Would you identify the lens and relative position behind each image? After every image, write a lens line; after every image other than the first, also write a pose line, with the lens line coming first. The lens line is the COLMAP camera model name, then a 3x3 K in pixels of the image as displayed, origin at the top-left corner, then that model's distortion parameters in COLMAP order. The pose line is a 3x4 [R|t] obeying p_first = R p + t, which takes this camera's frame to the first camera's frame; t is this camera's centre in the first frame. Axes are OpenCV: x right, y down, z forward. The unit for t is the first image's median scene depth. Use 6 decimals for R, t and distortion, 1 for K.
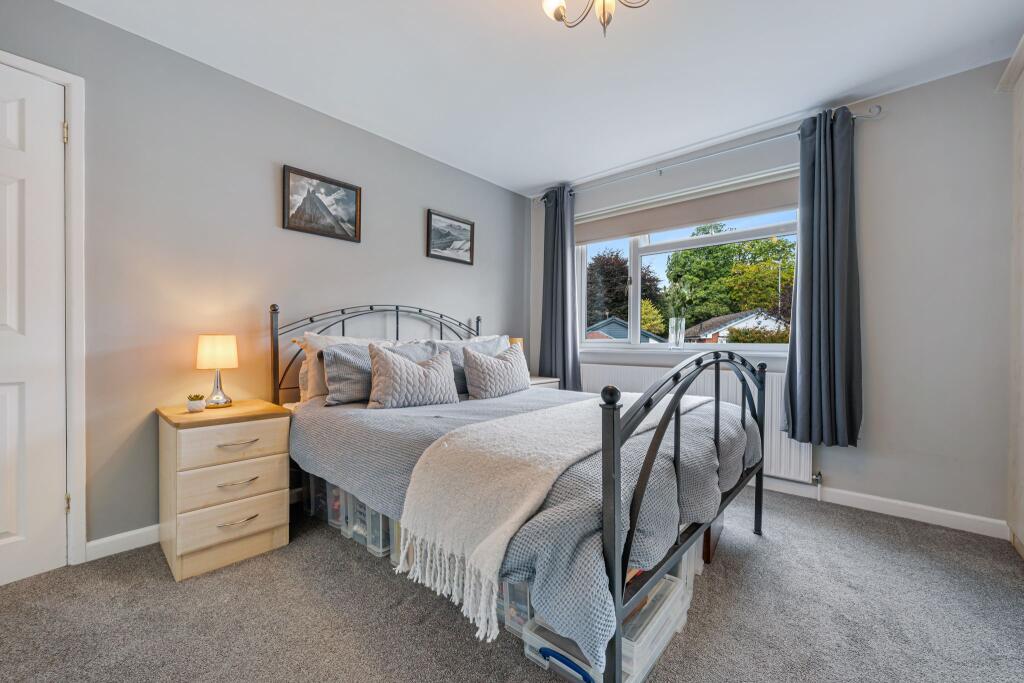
lens RADIAL K [[397.6, 0, 515.3], [0, 397.6, 340.7], [0, 0, 1]] dist [-0.001305, -0.000209]
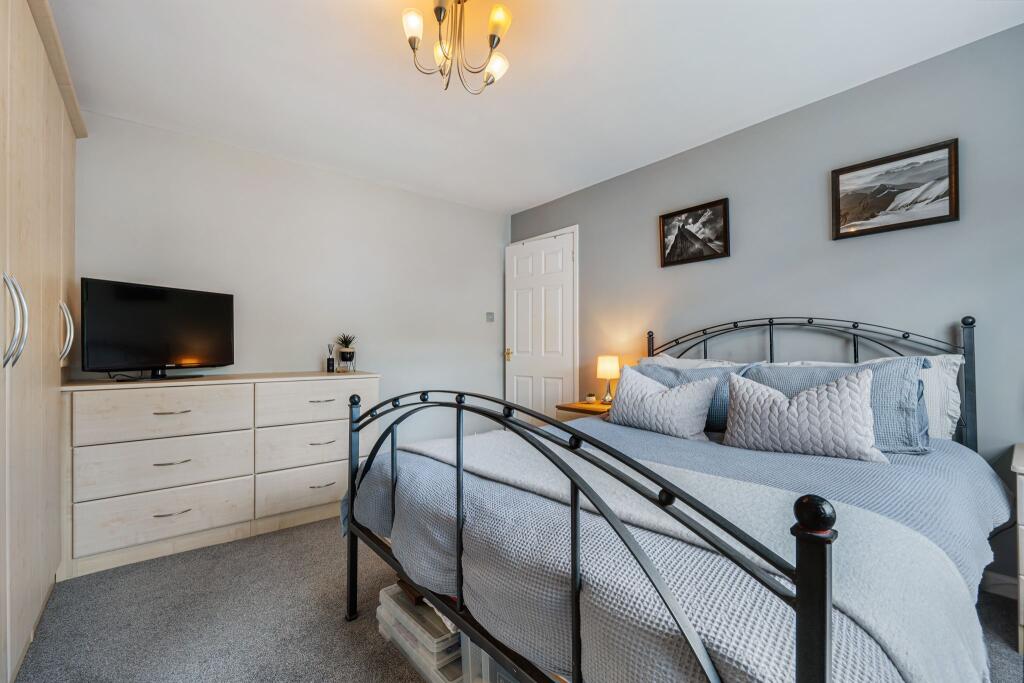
lens RADIAL K [[439.3, 0, 517.5], [0, 439.3, 346.6], [0, 0, 1]] dist [-0.000126, 0.000079]
pose [[-0.145097, -0.028609, -0.989004, 0.682010], [-0.016747, 0.999510, -0.026456, 0.000961], [0.989276, 0.012724, -0.145505, 0.651465]]
